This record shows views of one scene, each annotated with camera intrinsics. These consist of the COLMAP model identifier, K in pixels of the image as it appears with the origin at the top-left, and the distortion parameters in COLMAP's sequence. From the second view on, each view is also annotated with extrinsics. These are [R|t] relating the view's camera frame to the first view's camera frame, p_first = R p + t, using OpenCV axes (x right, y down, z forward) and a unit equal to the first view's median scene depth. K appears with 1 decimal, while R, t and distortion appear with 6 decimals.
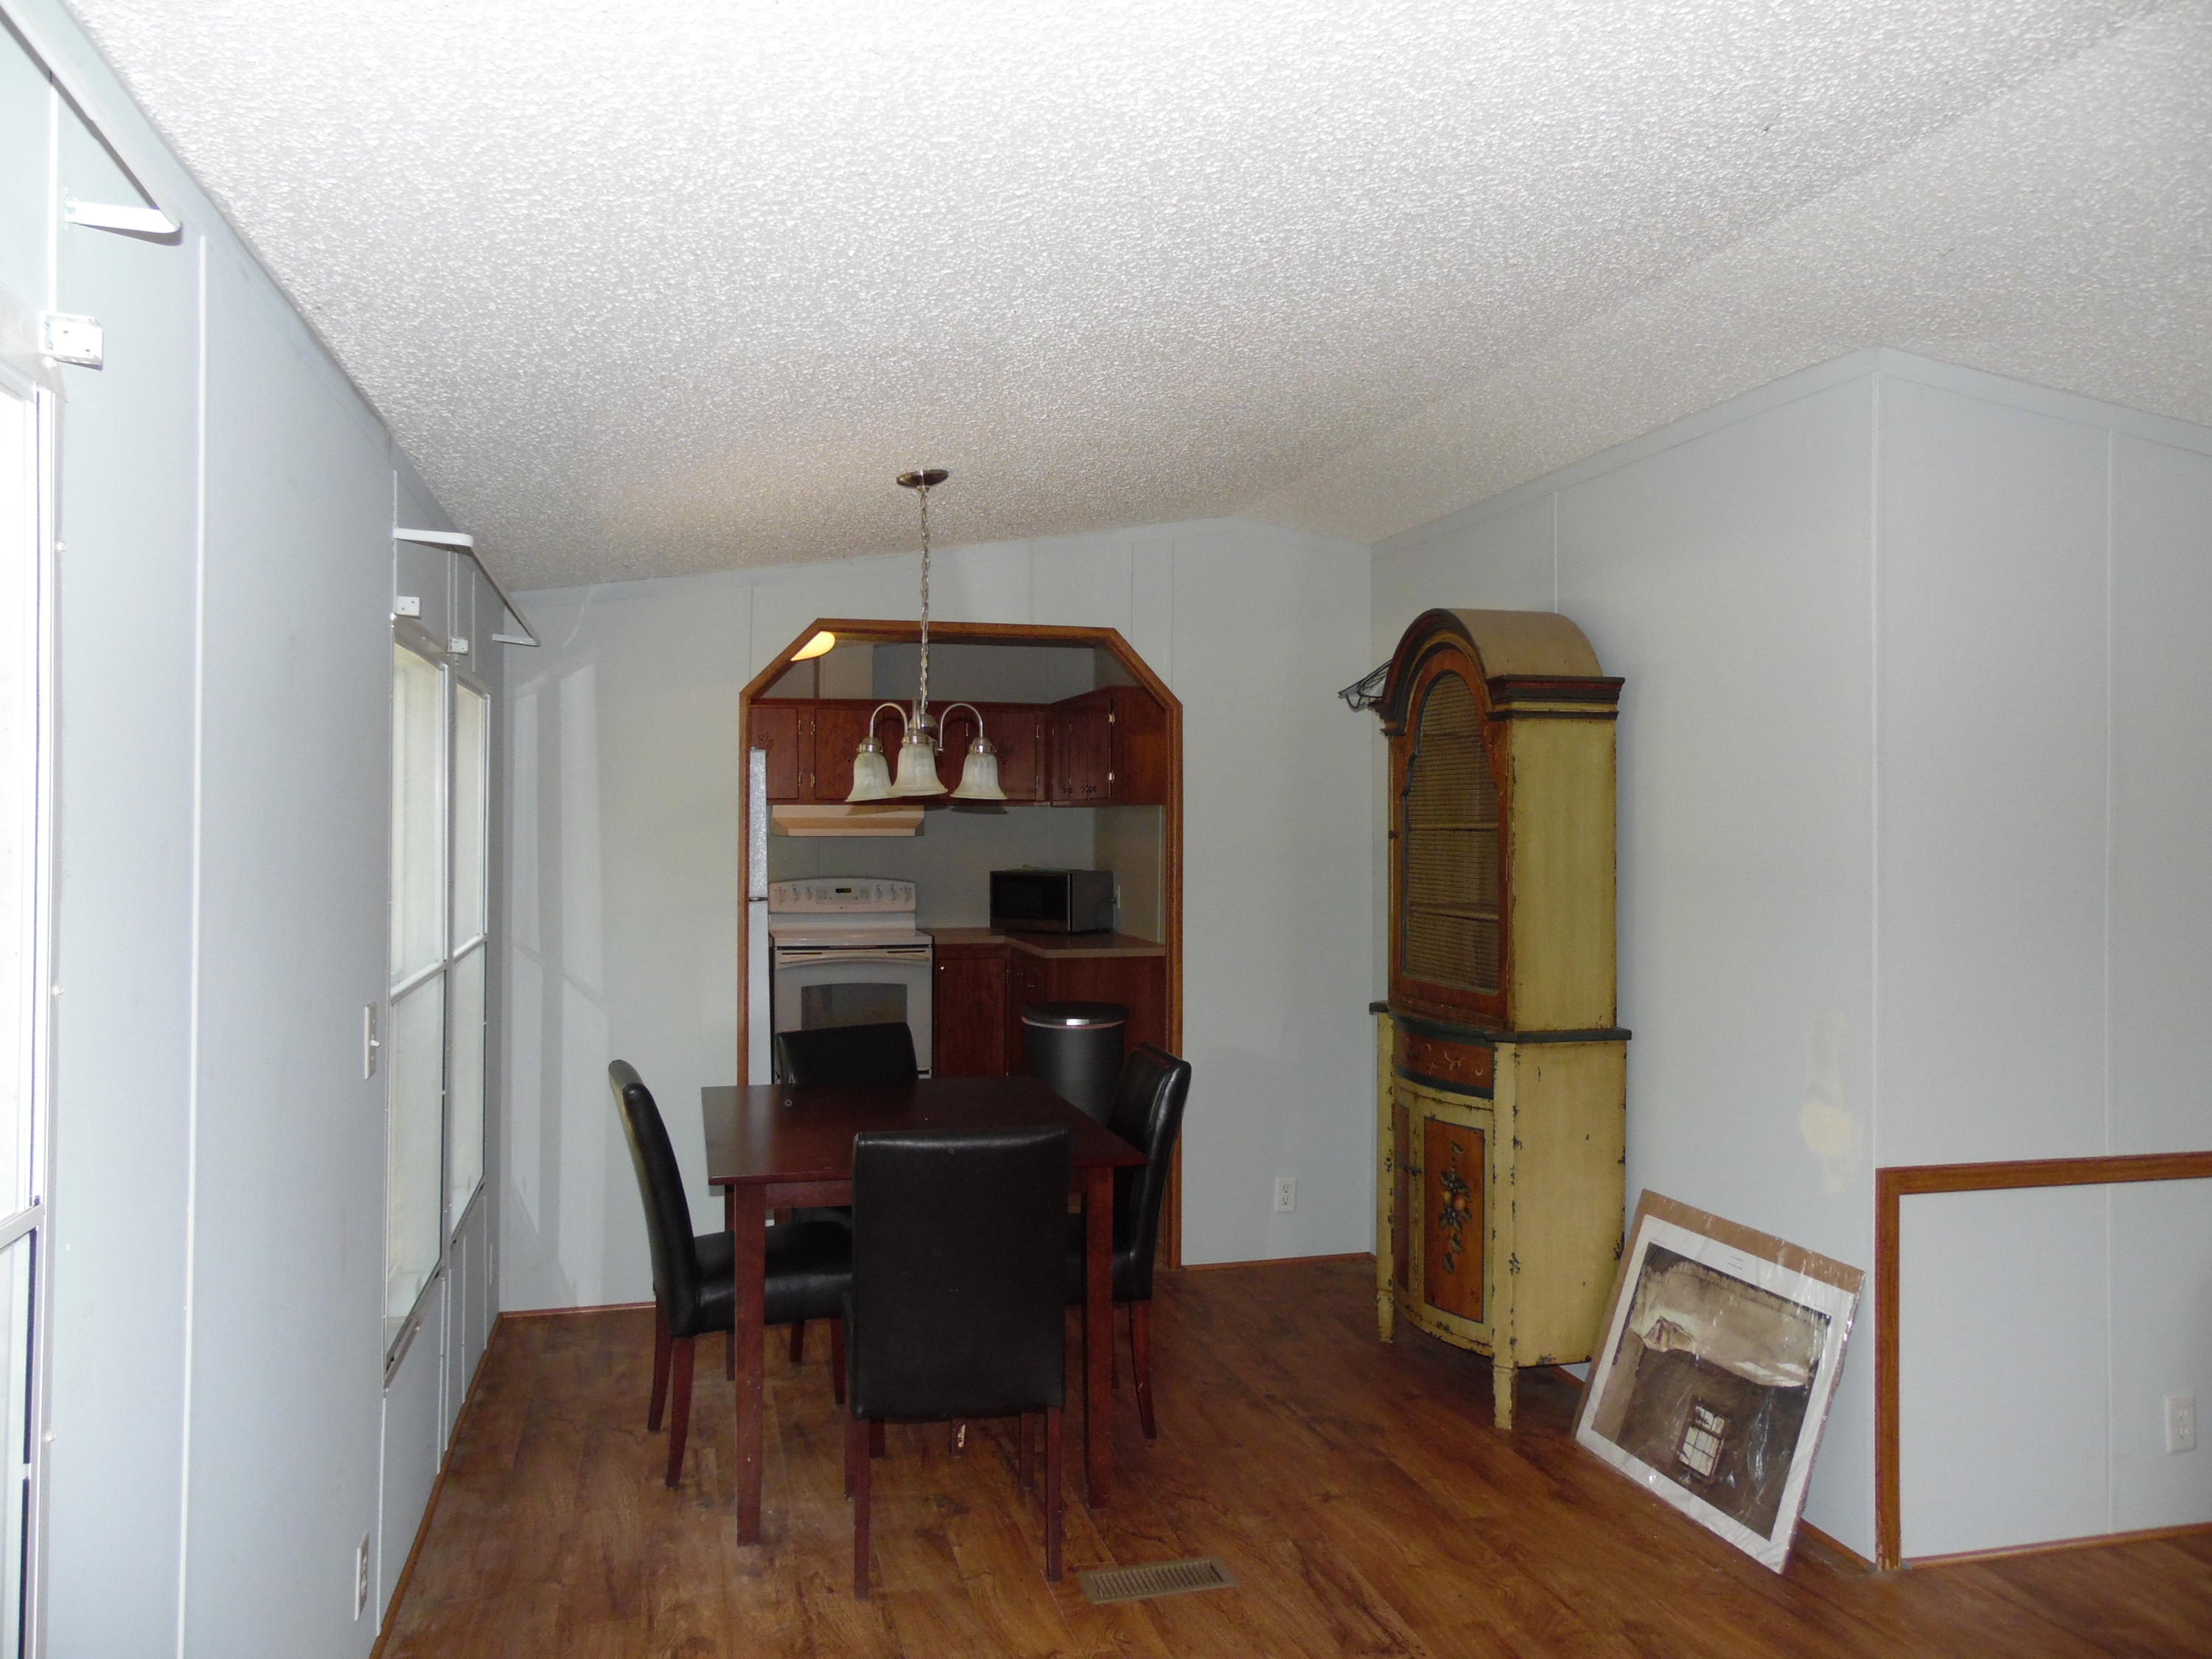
lens RADIAL K [[1654.1, 0, 1106.0], [0, 1654.1, 829.5], [0, 0, 1]] dist [-0.041159, 0.089249]
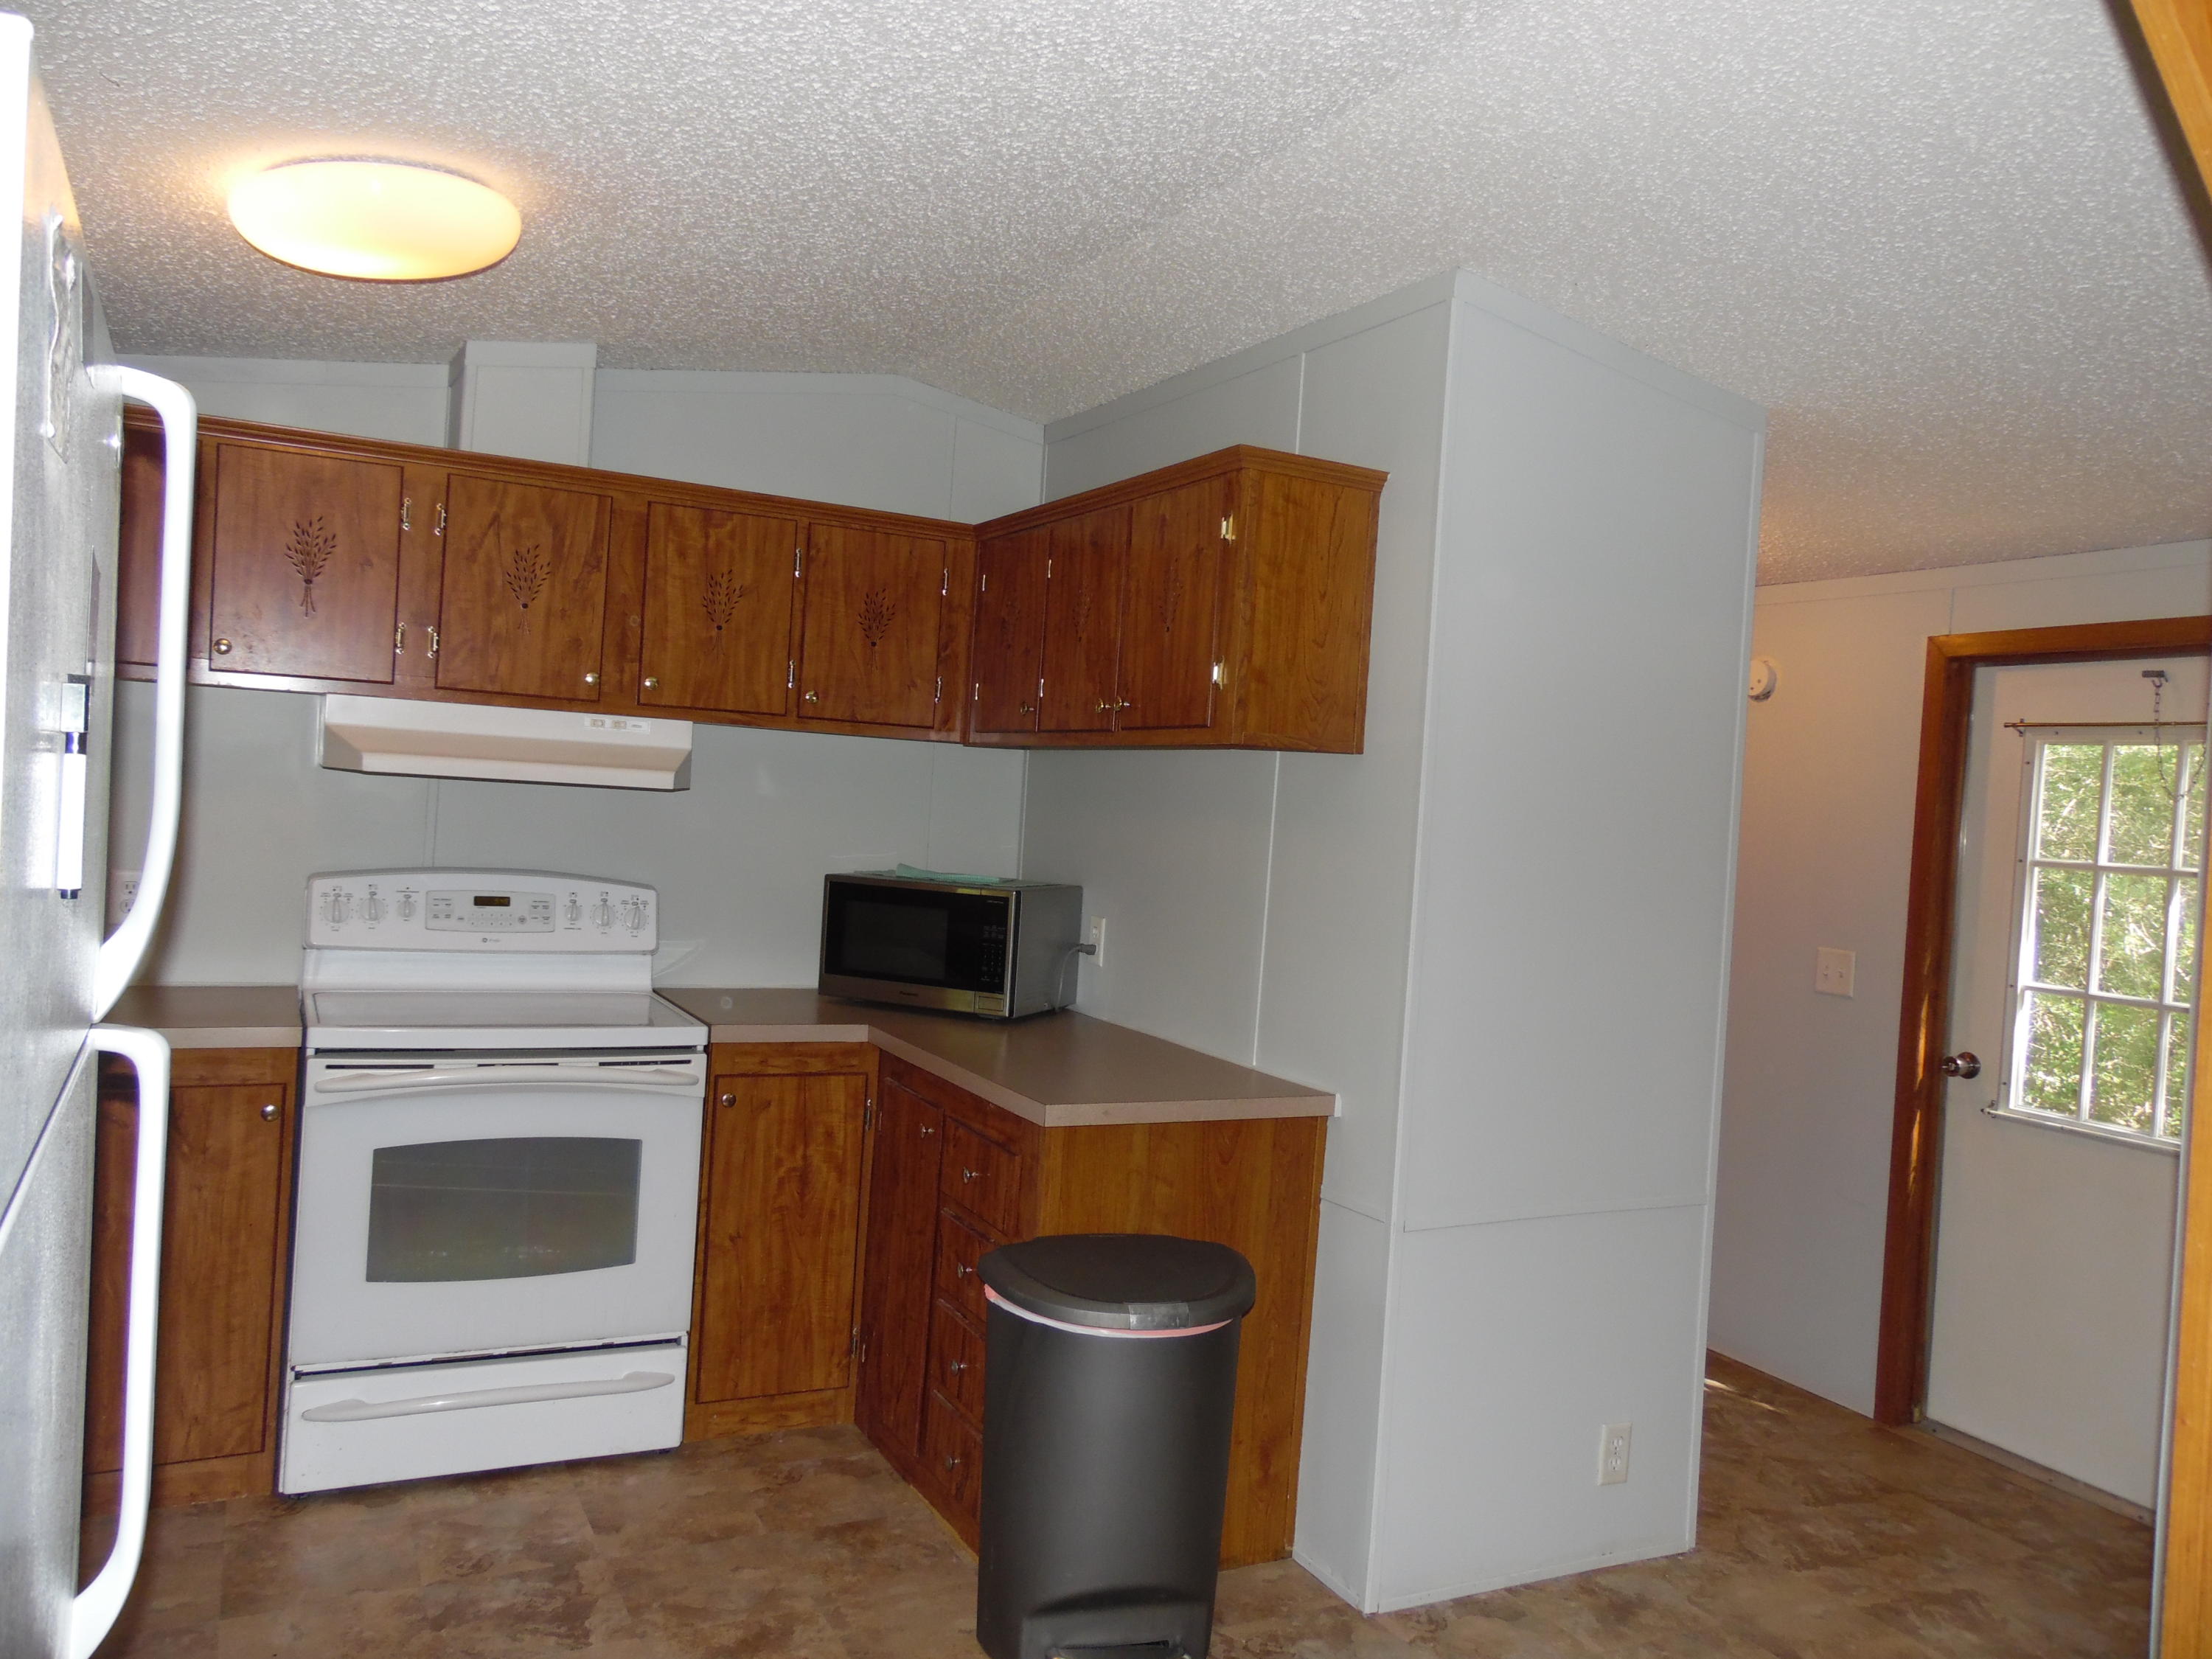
lens RADIAL K [[1654.1, 0, 1106.0], [0, 1654.1, 829.5], [0, 0, 1]] dist [-0.041159, 0.089249]
pose [[0.974730, 0.056123, 0.216220, -0.096433], [-0.061186, 0.997985, 0.016789, 0.000171], [-0.214842, -0.029594, 0.976200, 0.541681]]
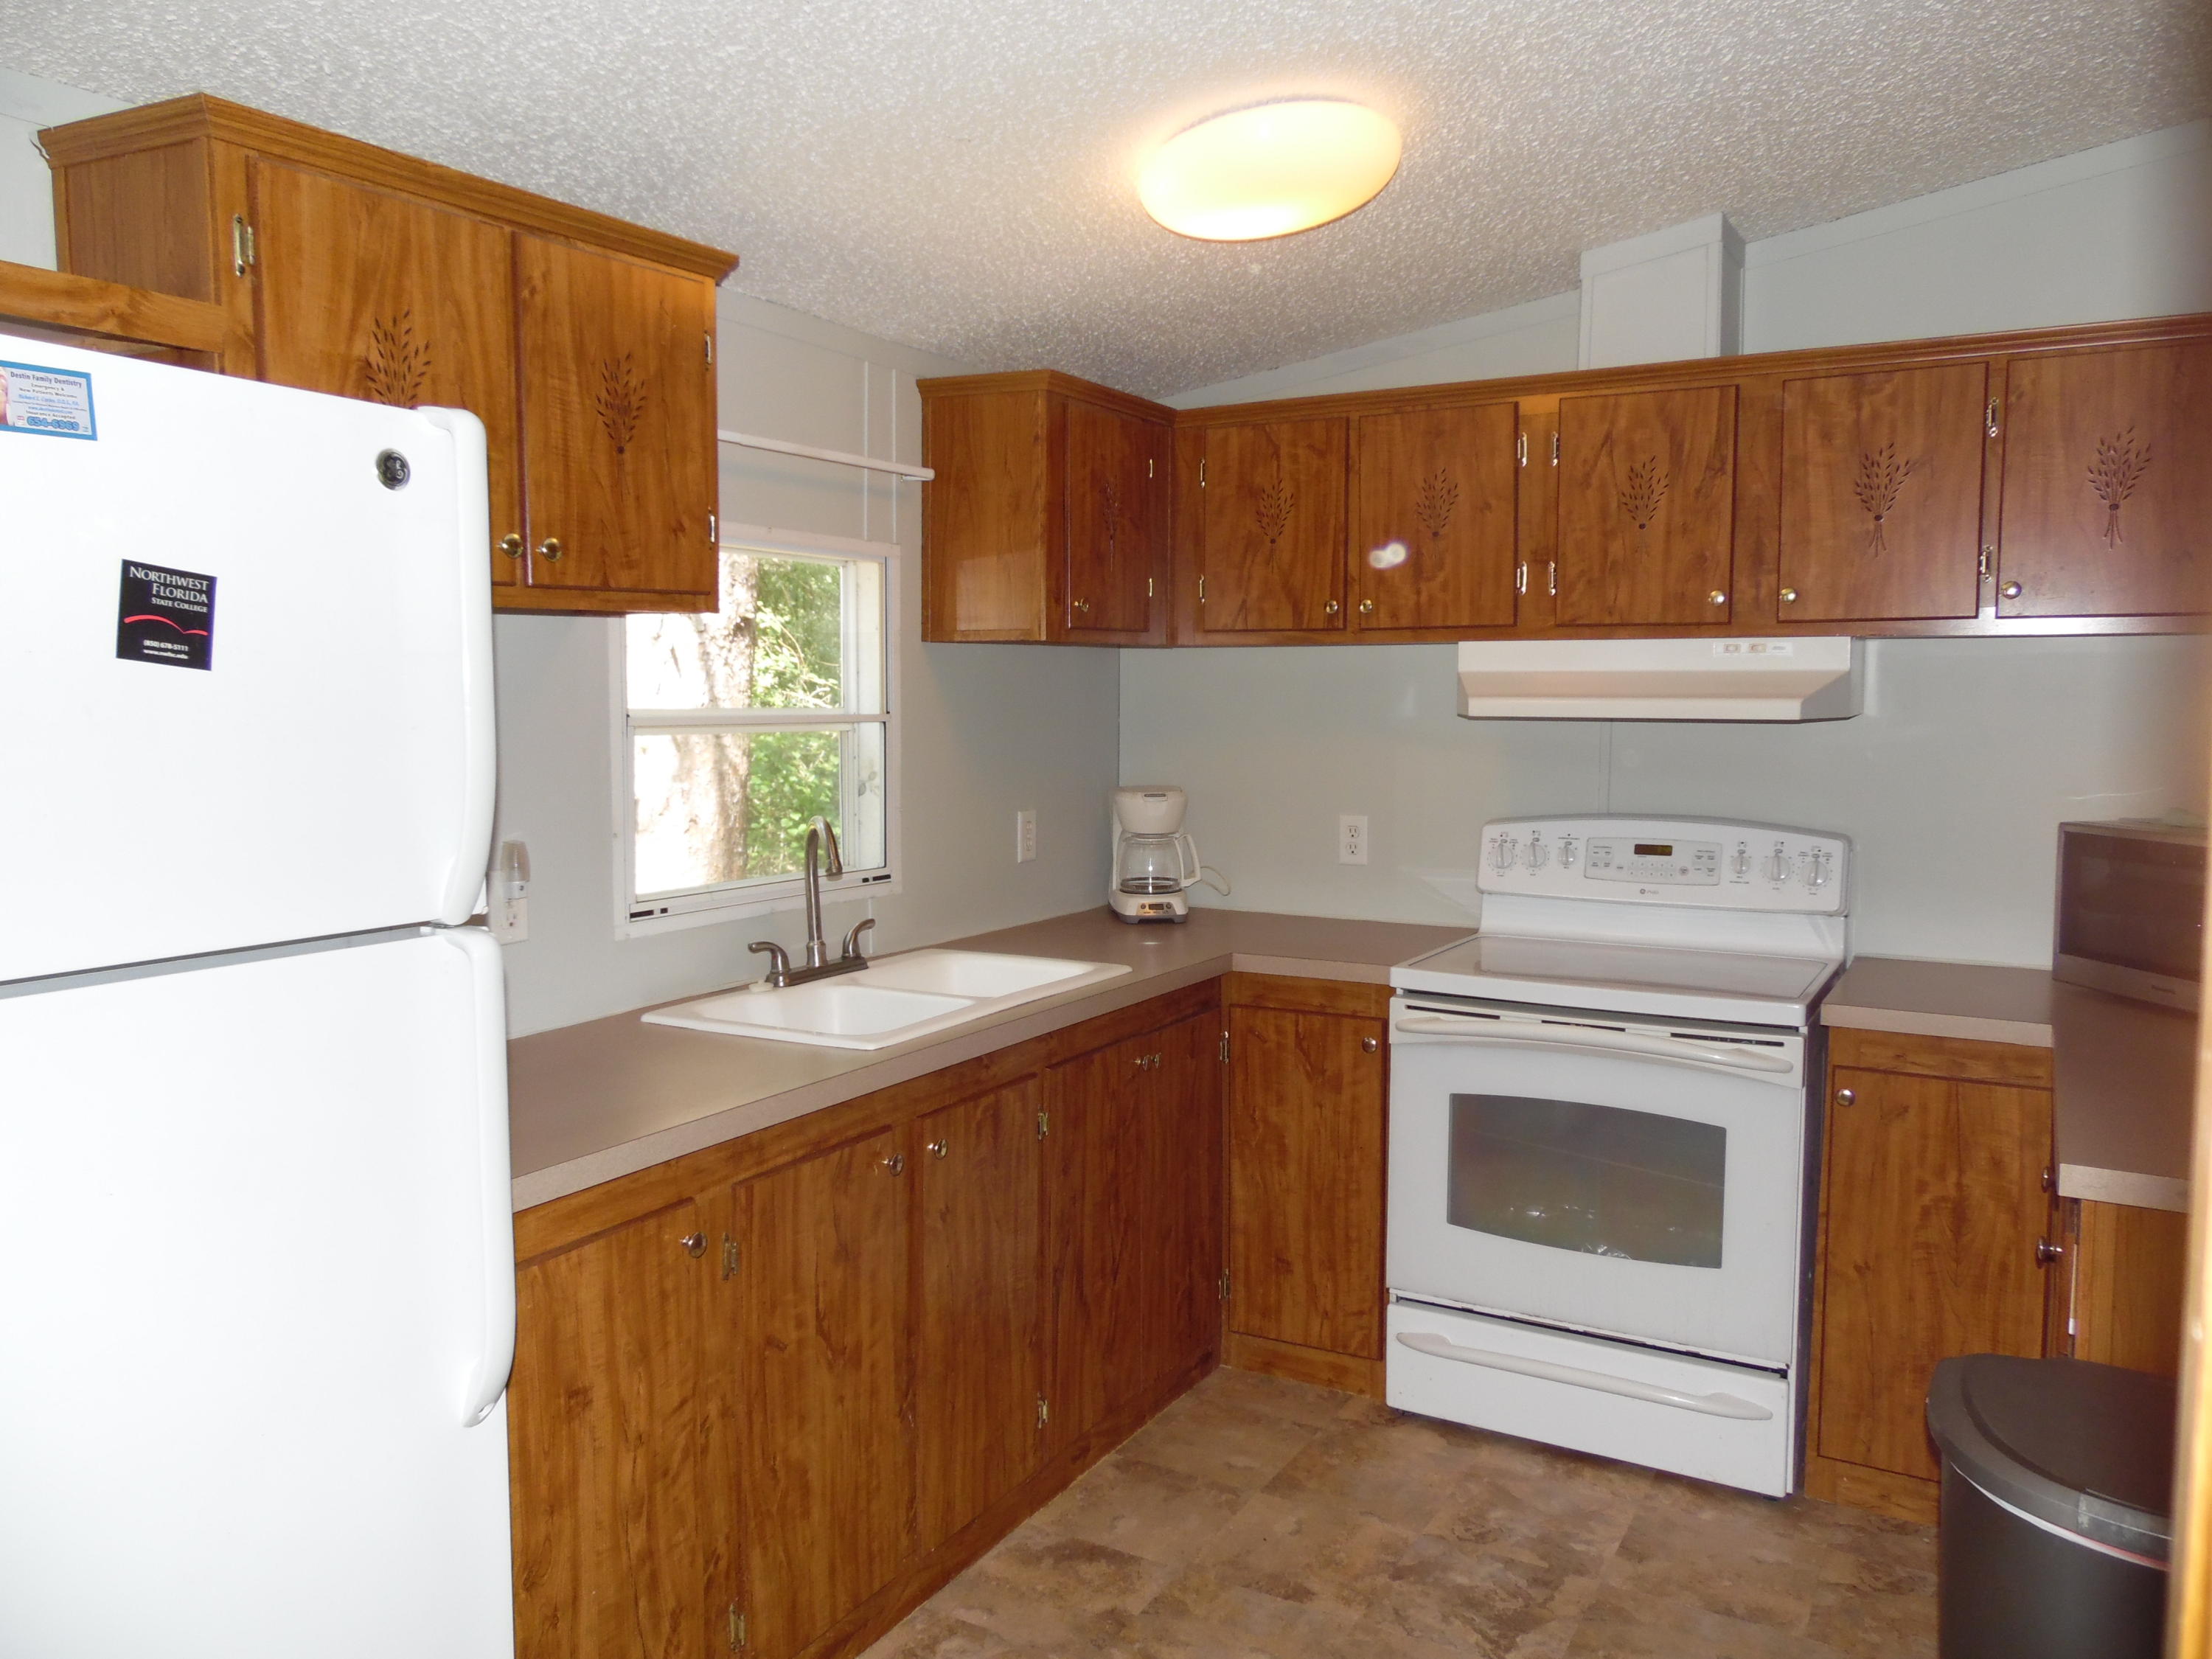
lens RADIAL K [[1654.1, 0, 1106.0], [0, 1654.1, 829.5], [0, 0, 1]] dist [-0.041159, 0.089249]
pose [[0.713863, 0.057944, -0.697884, 0.030261], [-0.002581, 0.996782, 0.080121, -0.000729], [0.700281, -0.055395, 0.711715, 0.622001]]
